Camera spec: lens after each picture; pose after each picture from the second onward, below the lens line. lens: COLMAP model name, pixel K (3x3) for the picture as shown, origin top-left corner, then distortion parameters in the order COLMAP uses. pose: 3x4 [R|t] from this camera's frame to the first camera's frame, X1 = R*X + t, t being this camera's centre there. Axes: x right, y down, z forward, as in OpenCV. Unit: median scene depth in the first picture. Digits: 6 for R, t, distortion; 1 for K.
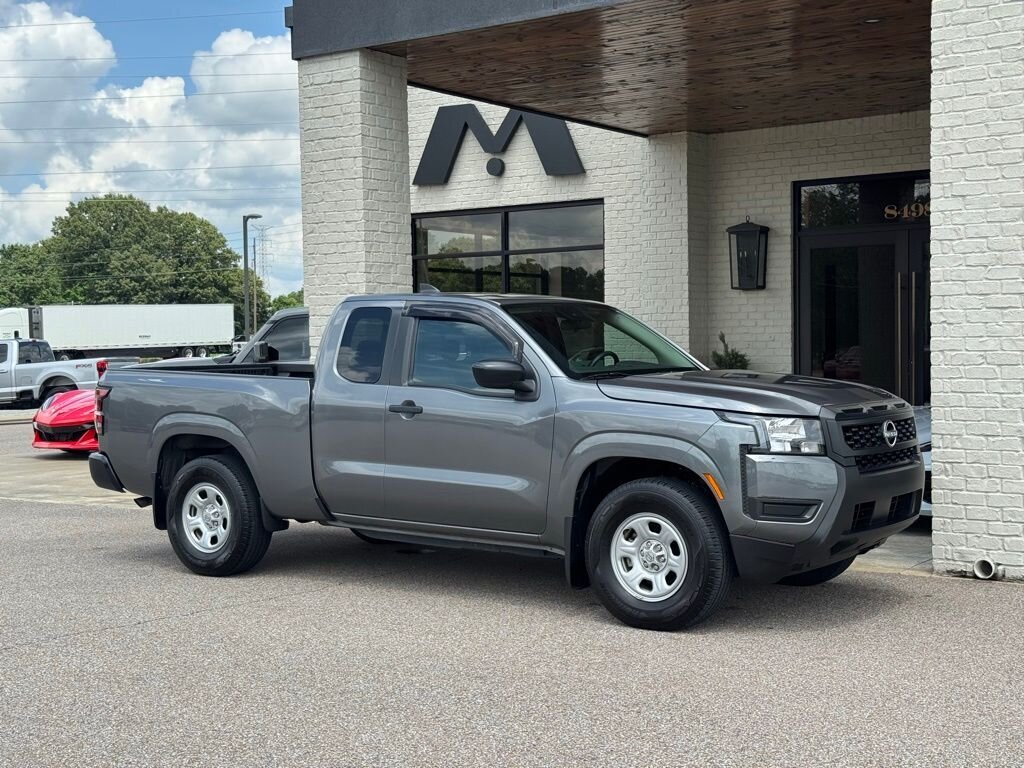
lens RADIAL K [[1414.9, 0, 512.0], [0, 1414.9, 384.0], [0, 0, 1]] dist [0.192701, -0.386015]
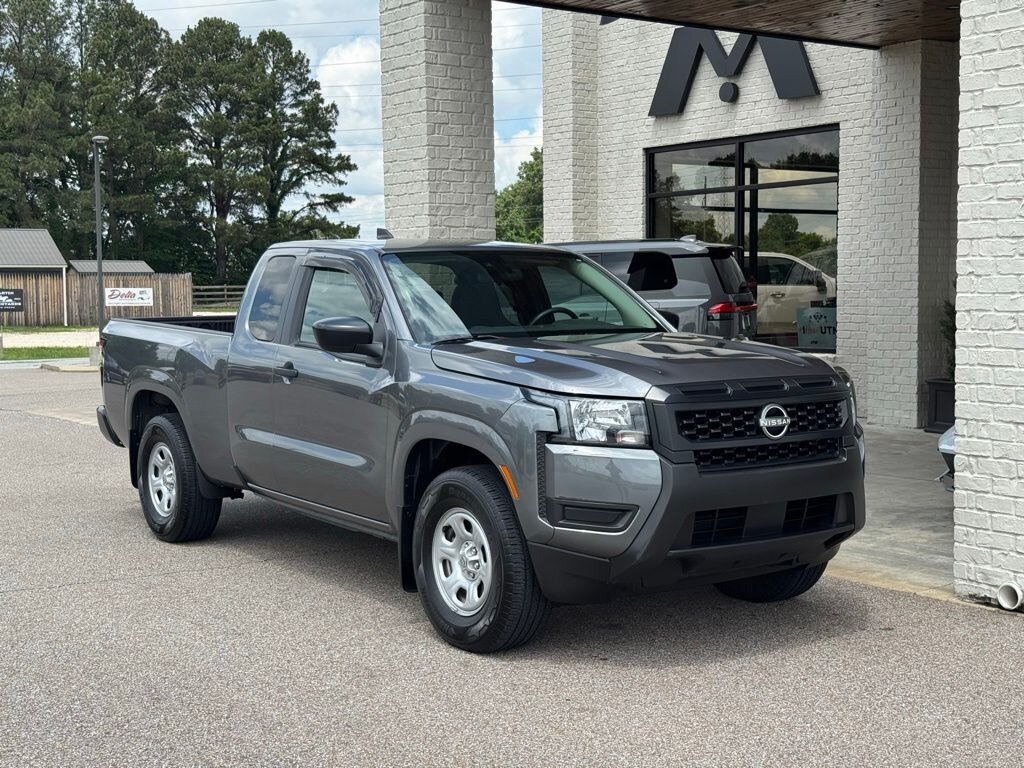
lens RADIAL K [[1416.2, 0, 507.8], [0, 1416.2, 381.1], [0, 0, 1]] dist [0.203938, -0.465098]
pose [[0.946953, 0.026662, -0.320266, 0.240593], [-0.013531, 0.998977, 0.043156, -0.011818], [0.321089, -0.036534, 0.946344, 0.145313]]
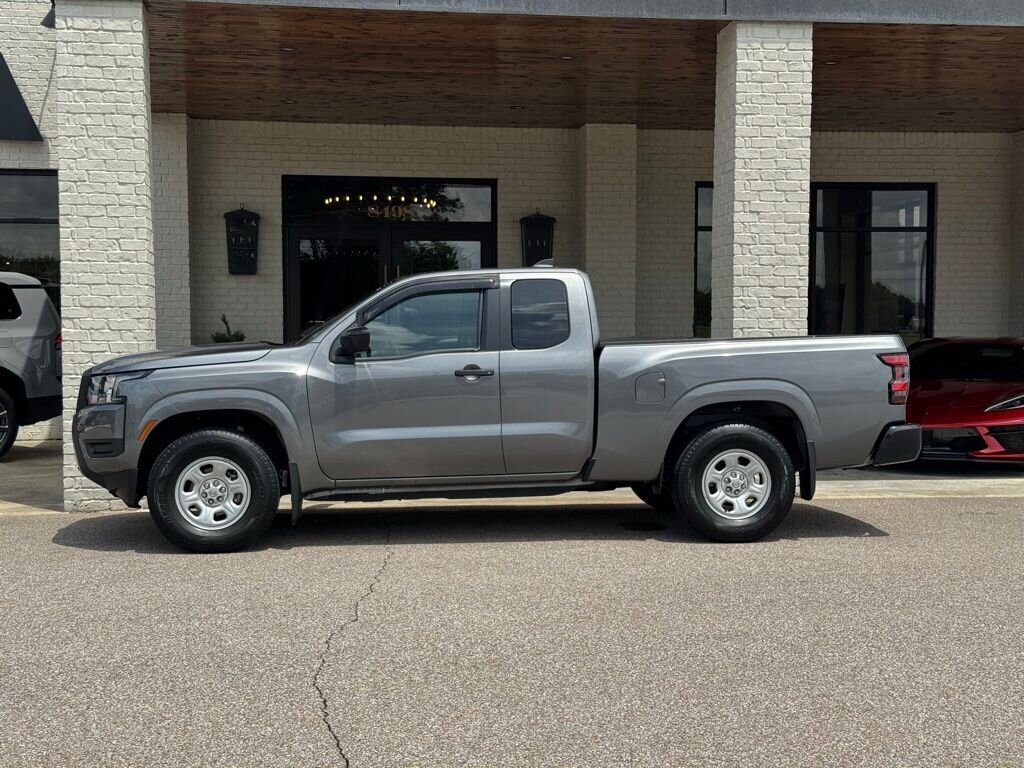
lens RADIAL K [[1414.9, 0, 512.0], [0, 1414.9, 384.0], [0, 0, 1]] dist [0.192701, -0.386015]
pose [[0.729770, -0.013219, 0.683565, -0.573299], [0.011215, 0.999910, 0.007363, 0.012350], [-0.683601, 0.002293, 0.729853, 0.146166]]
